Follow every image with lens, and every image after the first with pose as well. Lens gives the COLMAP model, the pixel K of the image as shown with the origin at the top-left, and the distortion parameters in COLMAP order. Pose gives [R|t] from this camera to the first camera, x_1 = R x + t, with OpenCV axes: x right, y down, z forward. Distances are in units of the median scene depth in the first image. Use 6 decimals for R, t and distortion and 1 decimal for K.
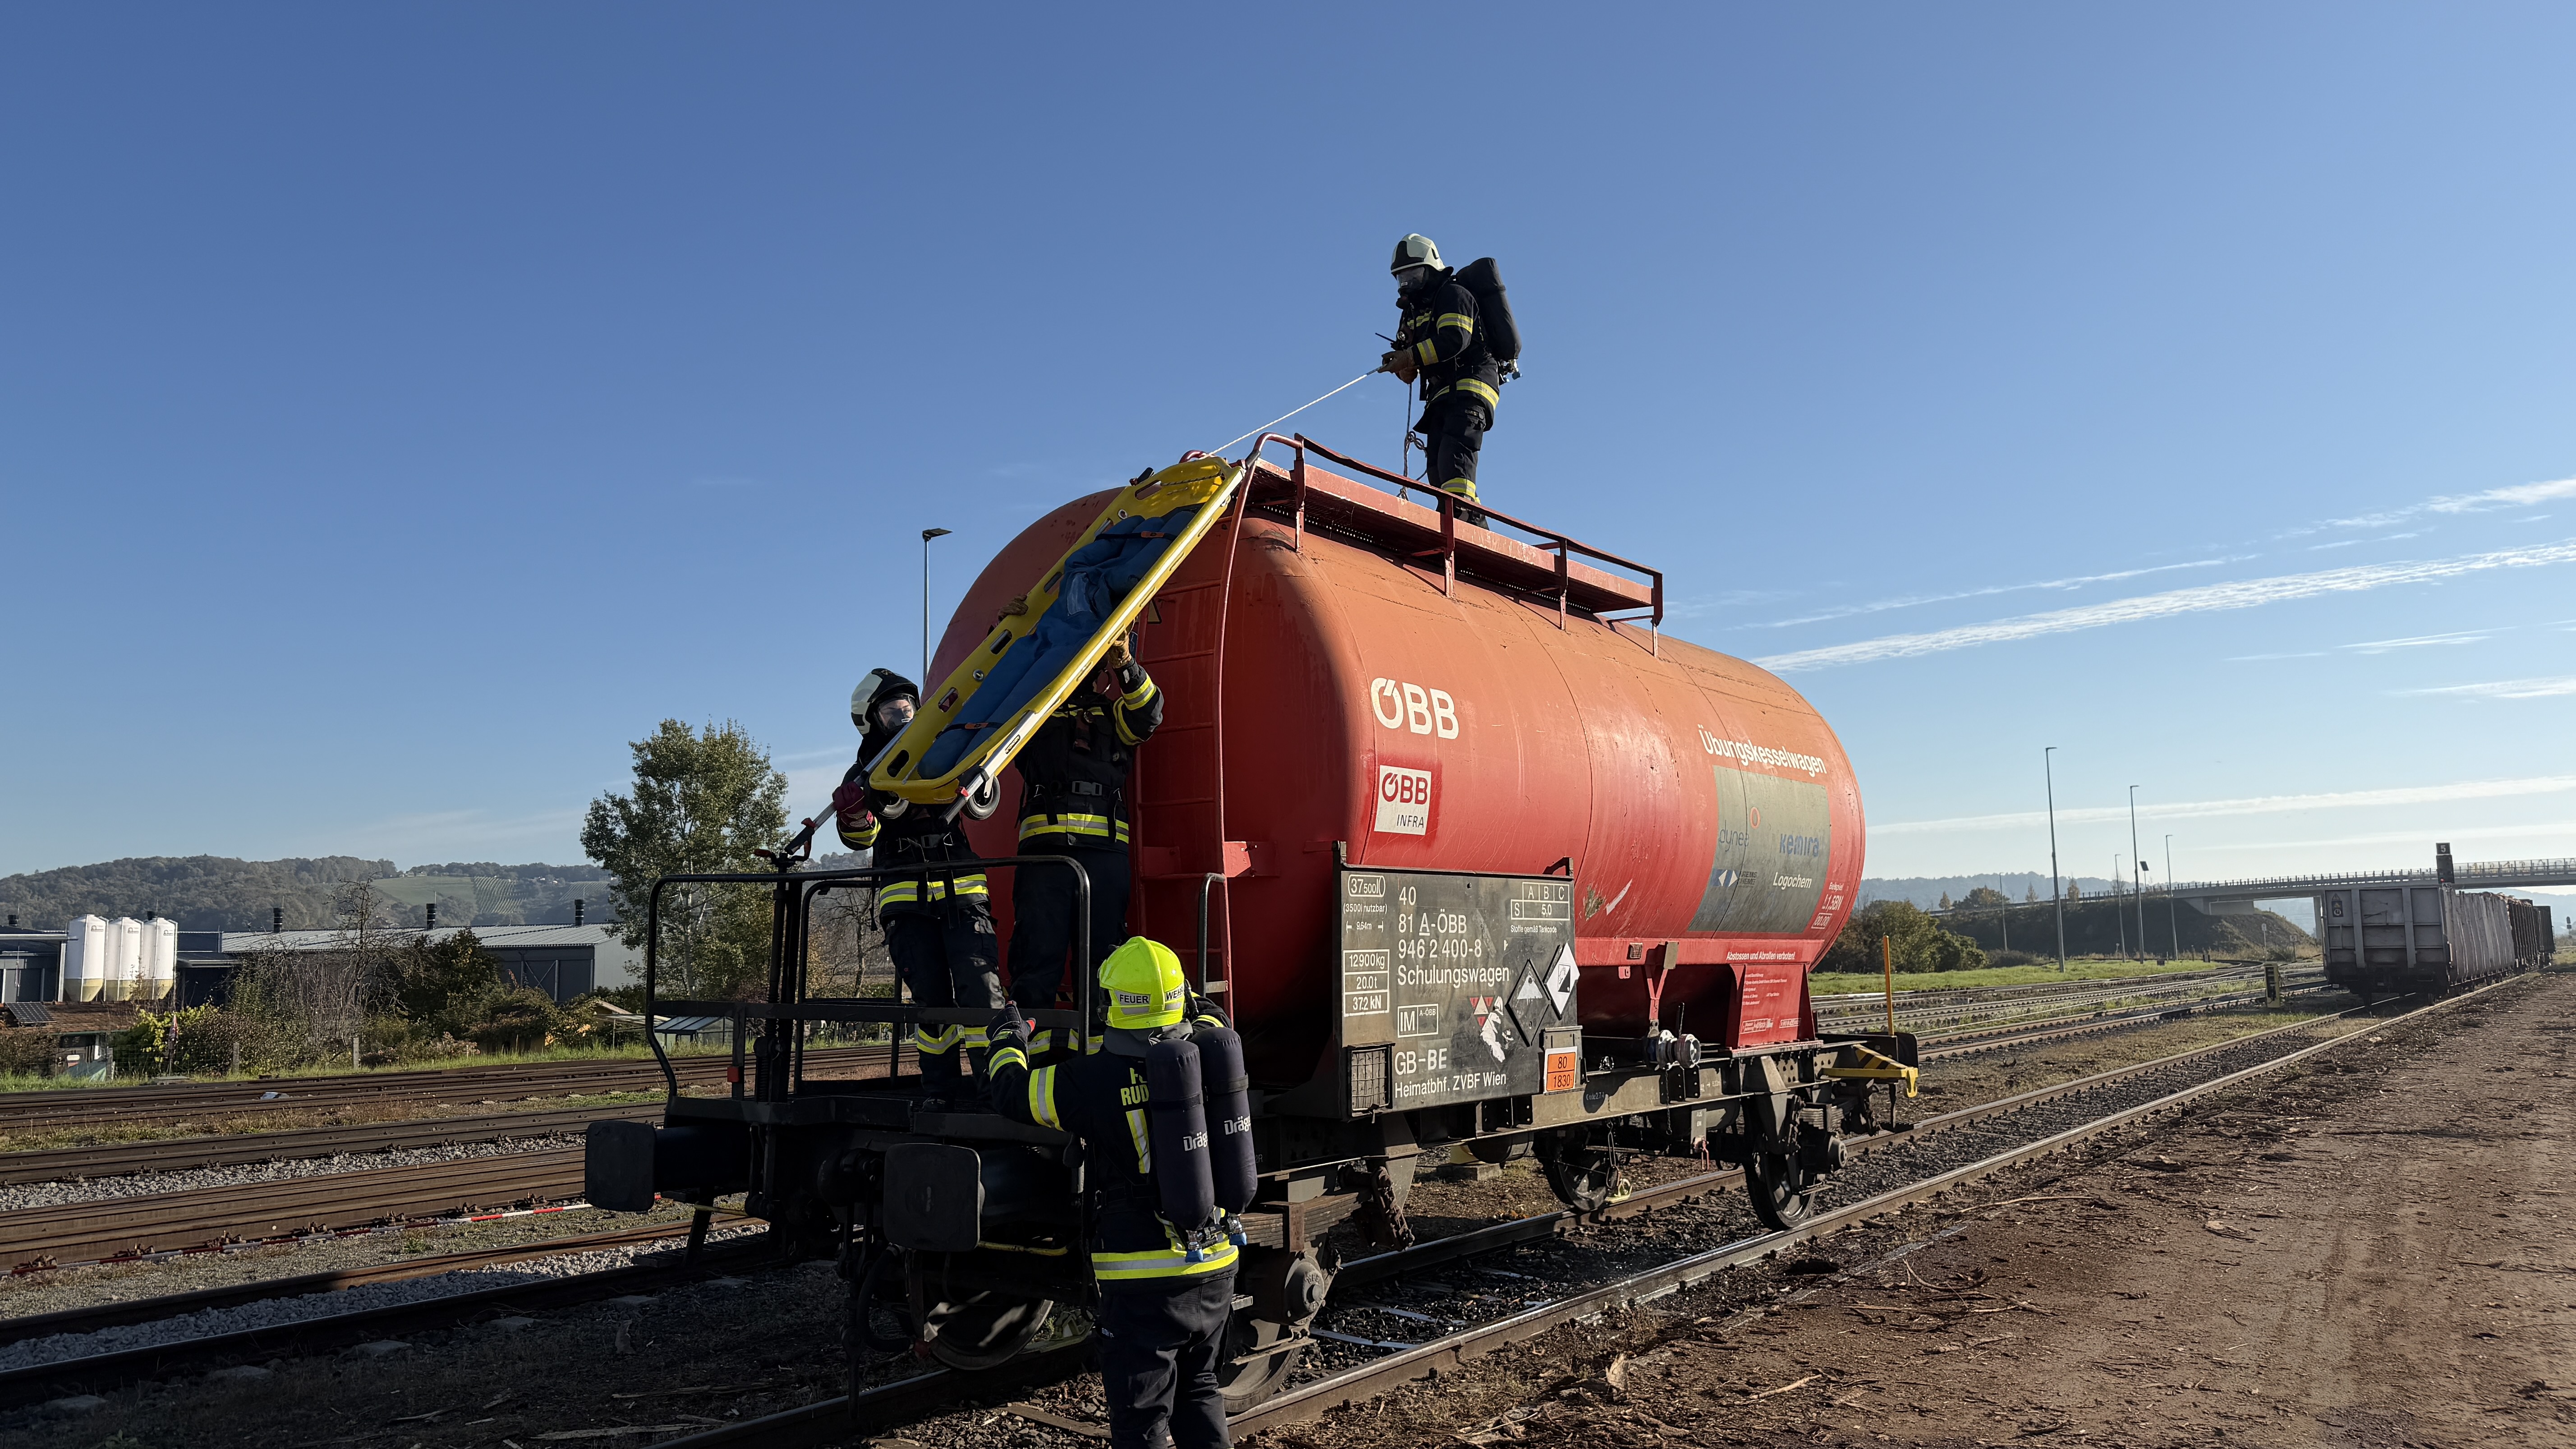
lens RADIAL K [[1796.5, 0, 1281.9], [0, 1796.5, 728.6], [0, 0, 1]] dist [0.175972, -0.335653]
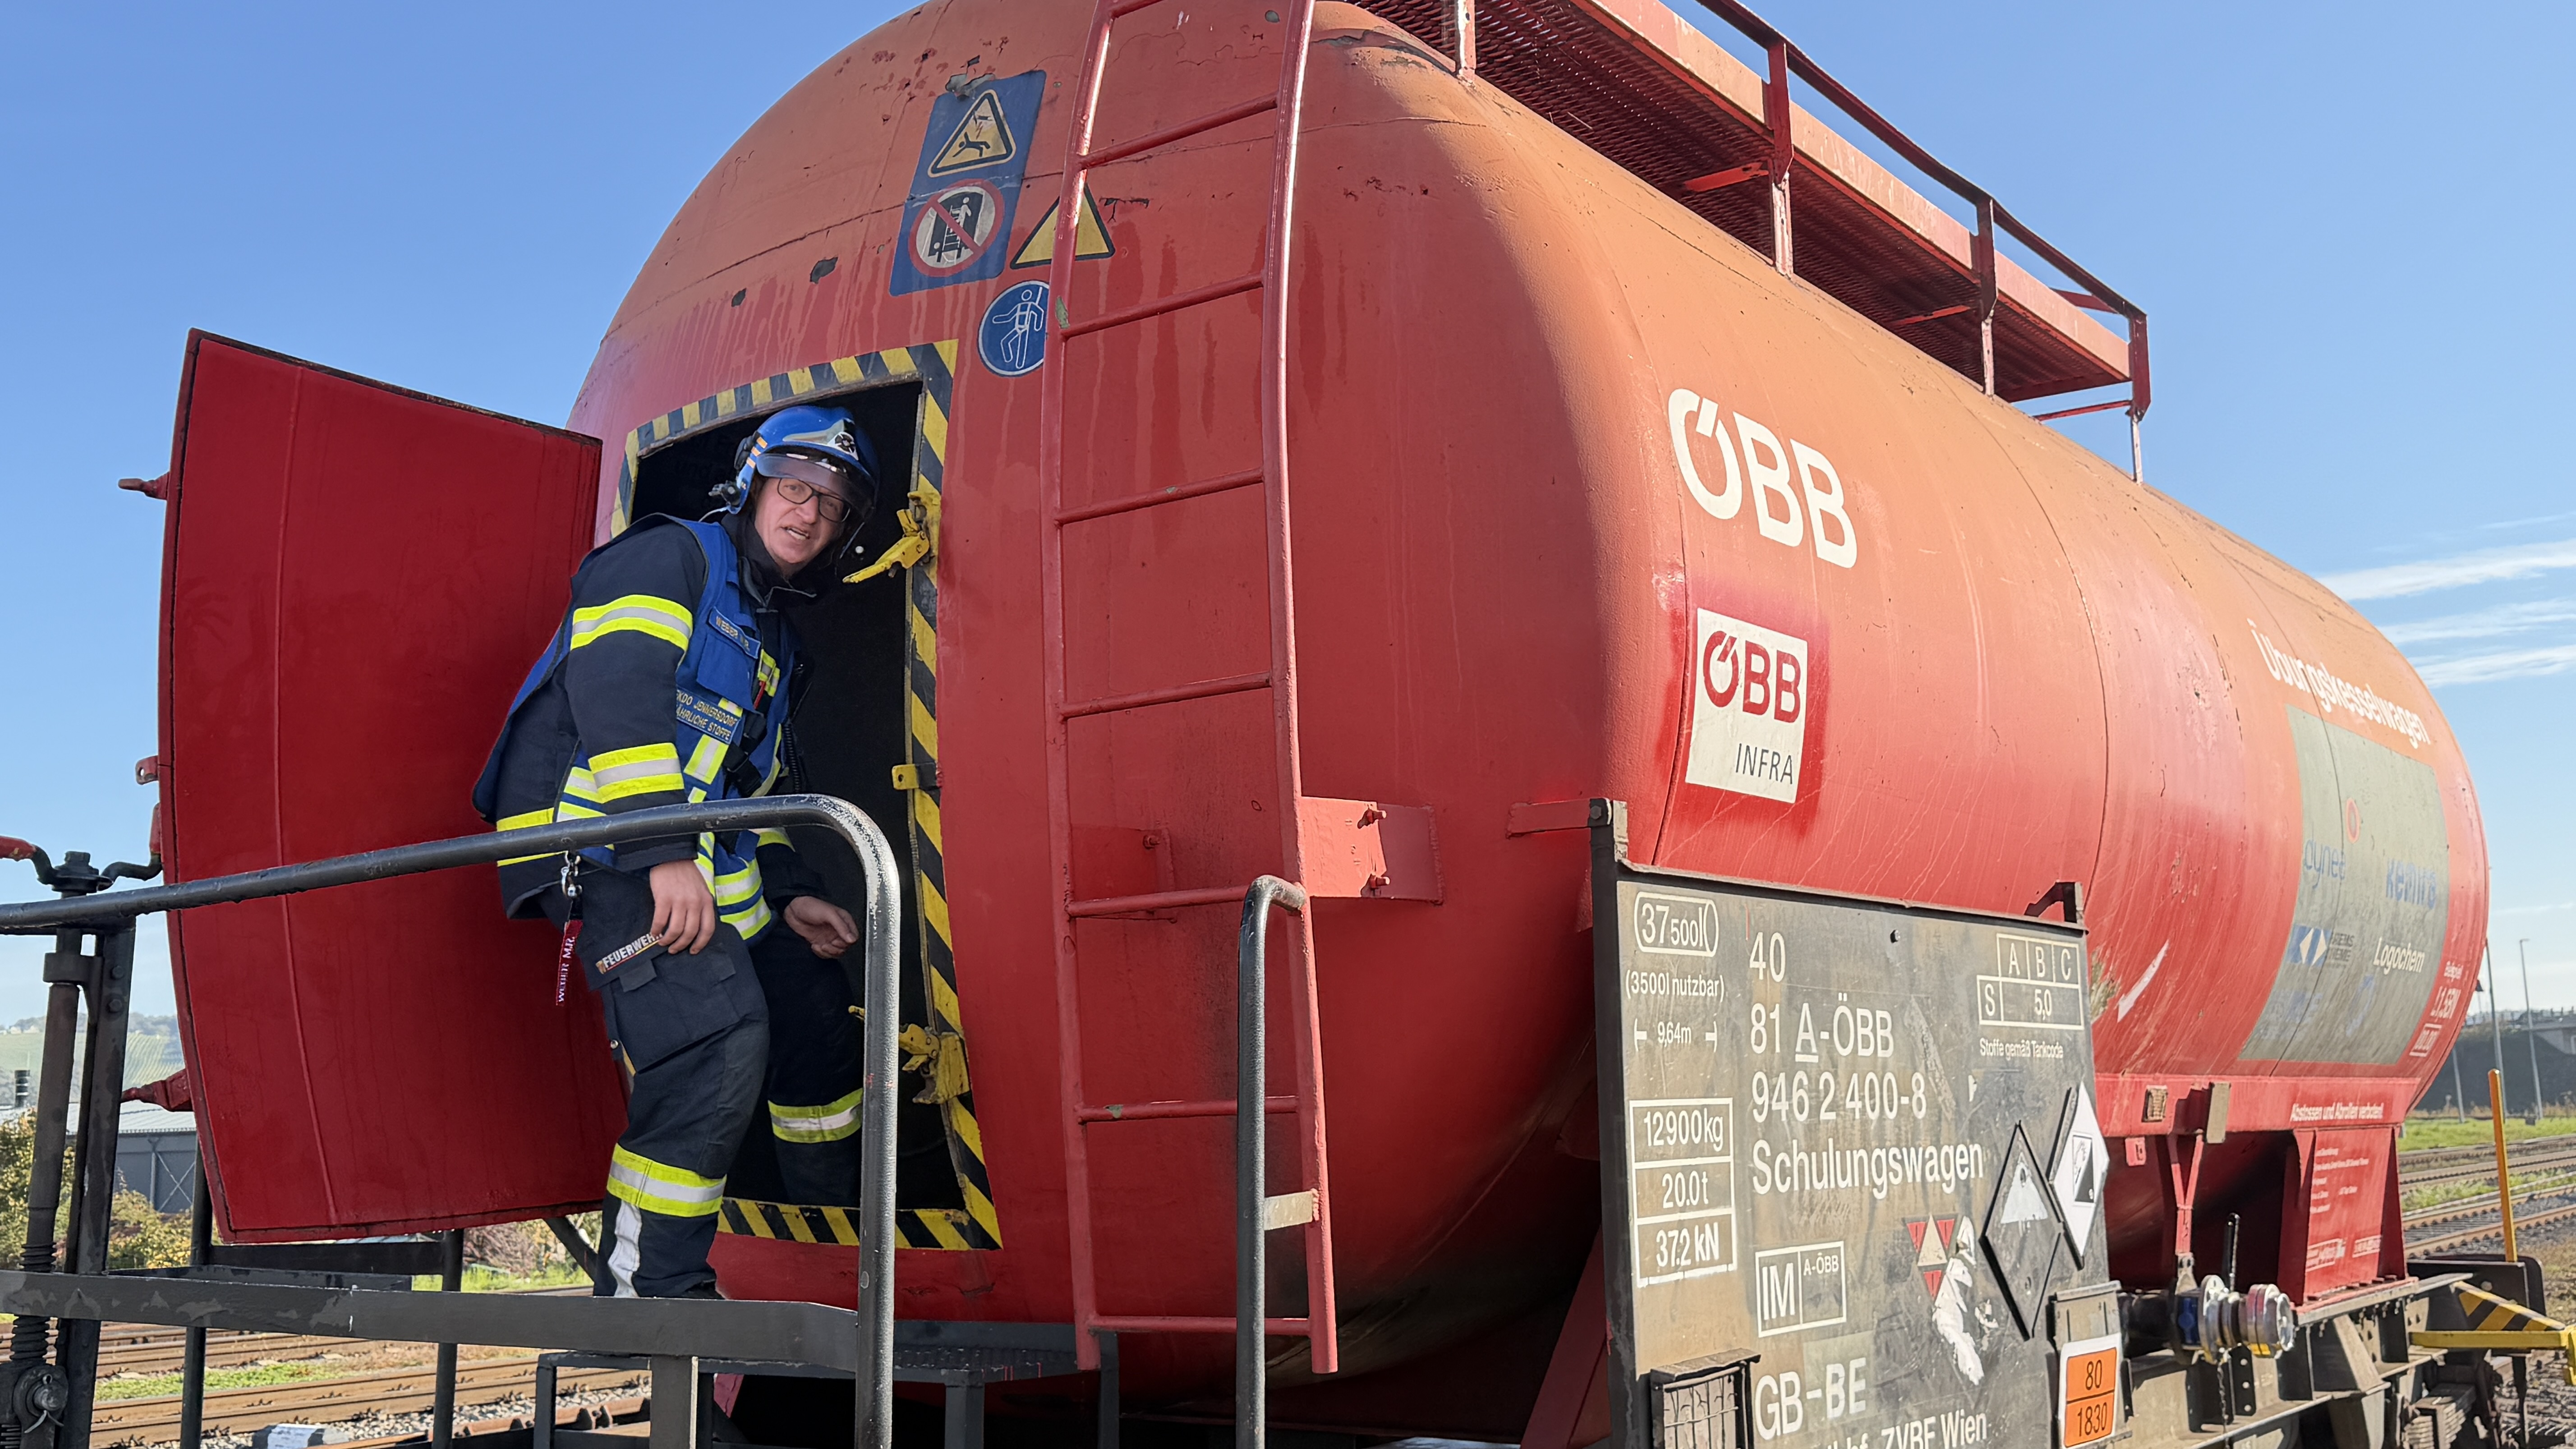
lens RADIAL K [[2509.5, 0, 1315.7], [0, 2509.5, 717.1], [0, 0, 1]] dist [0.224220, -0.532719]
pose [[0.999683, -0.010376, 0.022948, -0.033853], [0.011199, 0.999288, -0.036027, 0.054744], [-0.022558, 0.036273, 0.999087, 0.422822]]
